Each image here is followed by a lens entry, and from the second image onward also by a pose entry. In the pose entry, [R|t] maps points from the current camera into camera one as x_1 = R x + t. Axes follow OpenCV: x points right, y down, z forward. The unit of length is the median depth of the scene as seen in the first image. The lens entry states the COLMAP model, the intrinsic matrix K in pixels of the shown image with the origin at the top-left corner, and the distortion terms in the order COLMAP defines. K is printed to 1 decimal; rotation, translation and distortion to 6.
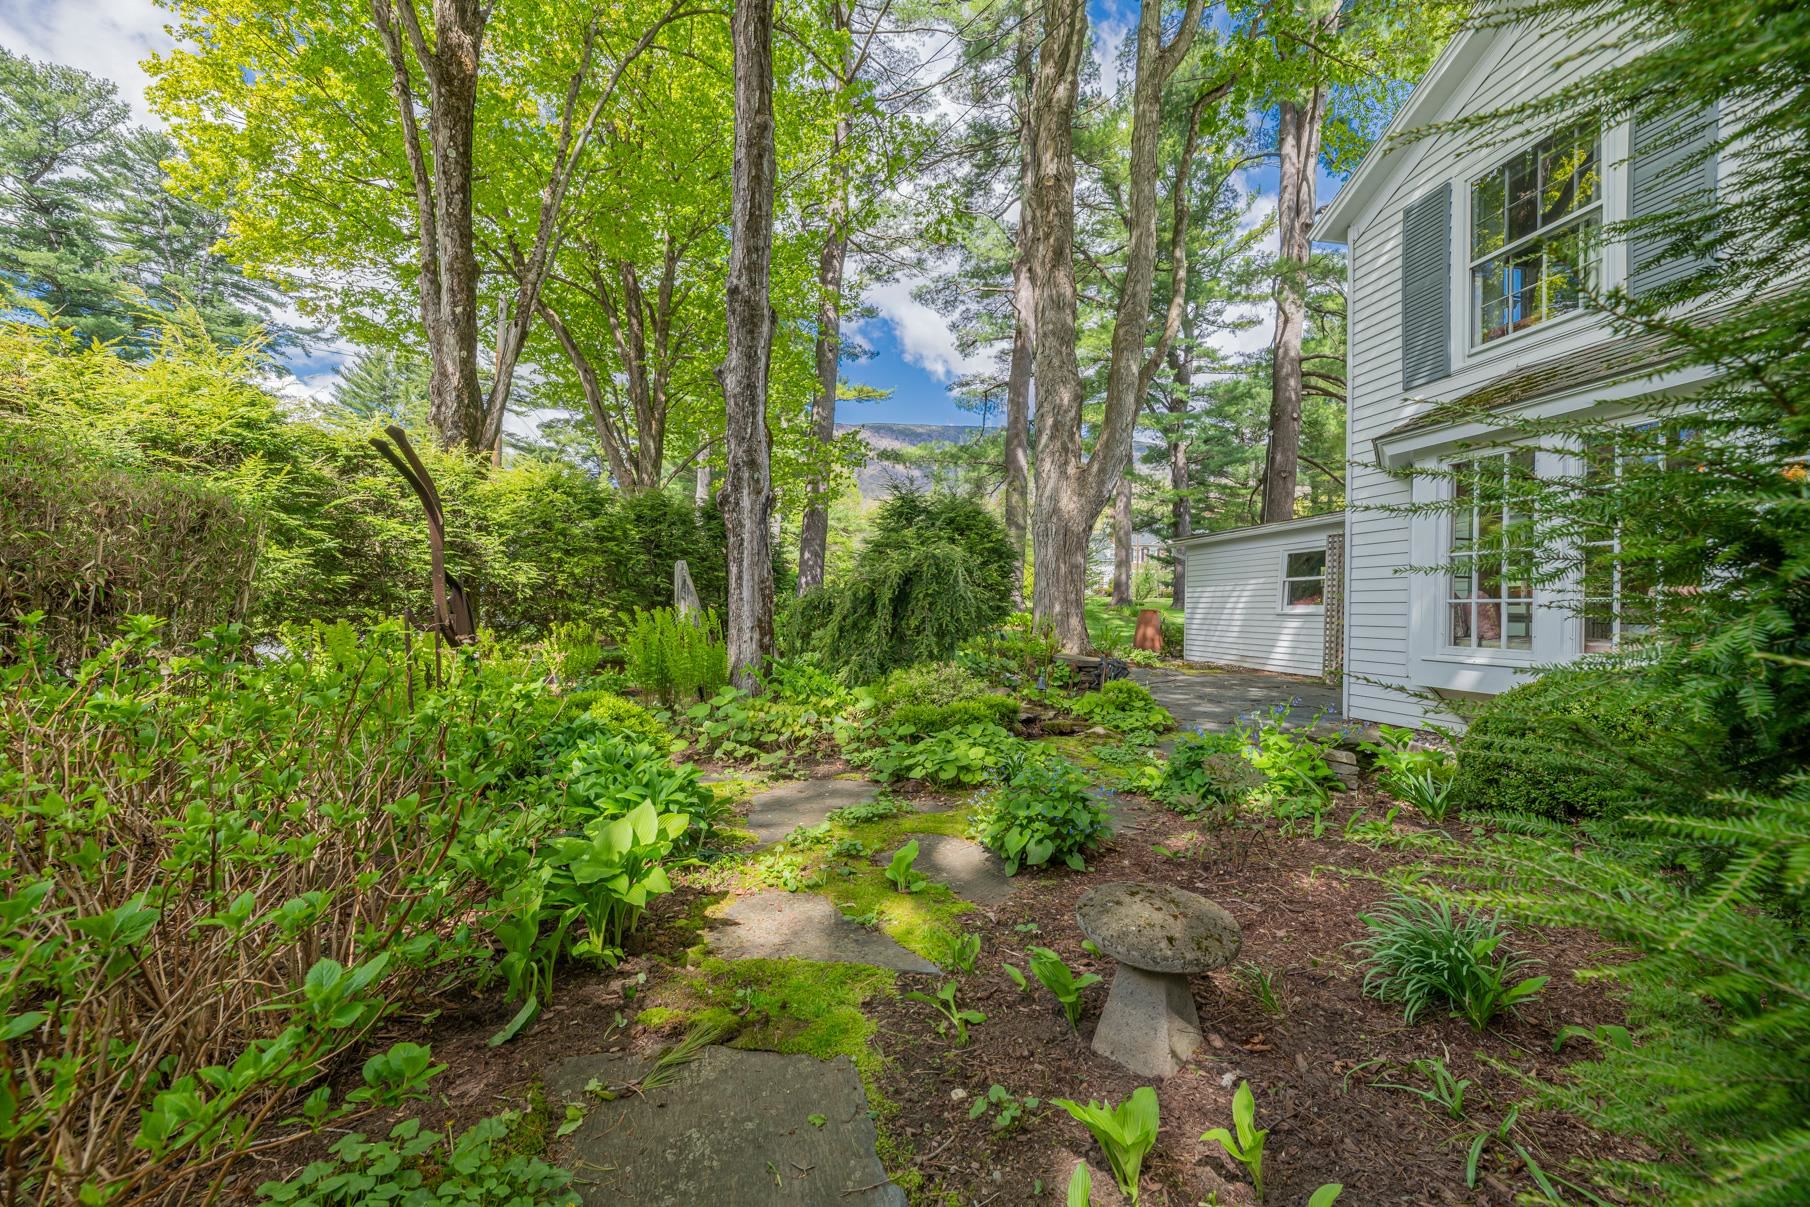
lens RADIAL K [[755.5, 0, 871.3], [0, 755.5, 598.3], [0, 0, 1]] dist [0.004336, 0.000556]
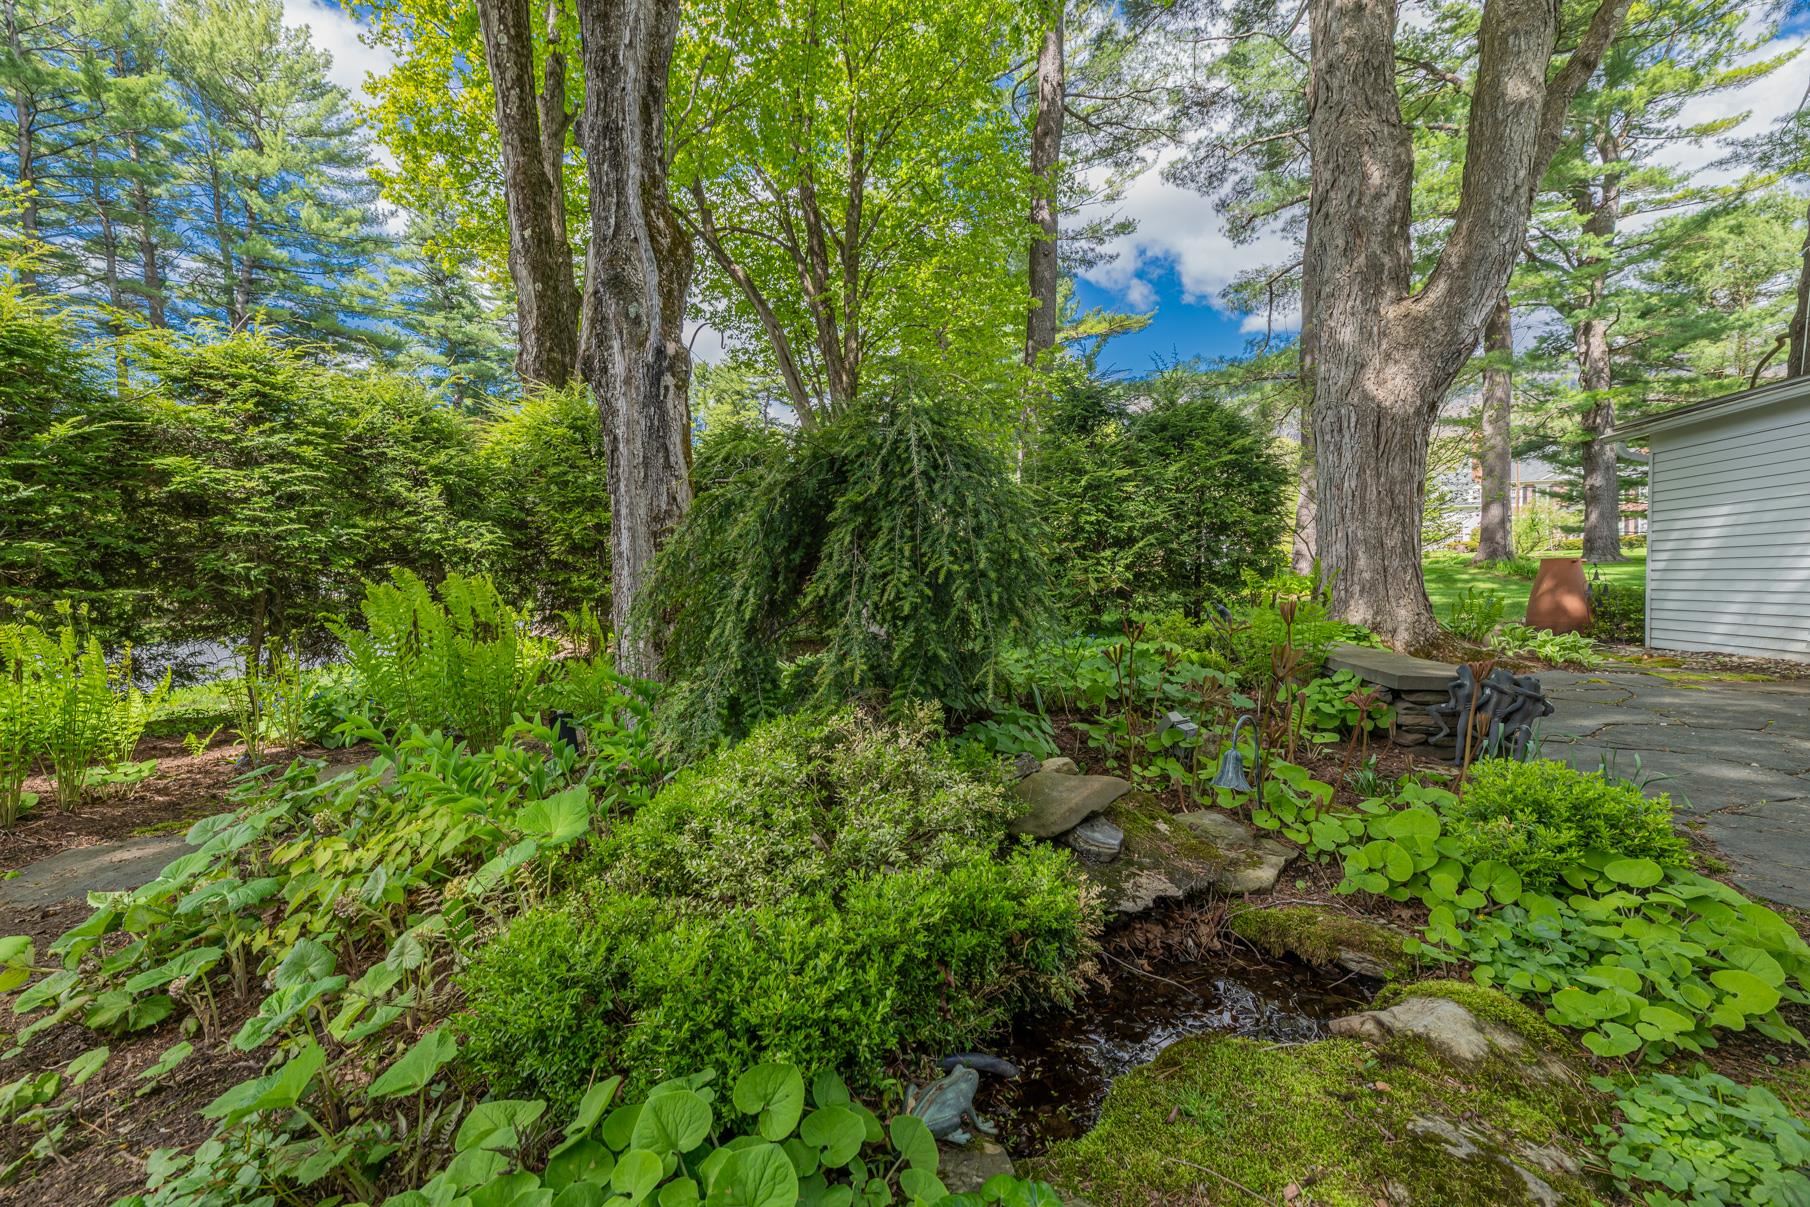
lens RADIAL K [[755.5, 0, 871.3], [0, 755.5, 598.3], [0, 0, 1]] dist [0.004336, 0.000556]
pose [[0.933746, -0.021916, -0.357266, 0.032799], [0.034410, 0.998997, 0.028651, 0.004242], [0.356279, -0.039047, 0.933563, 0.107389]]
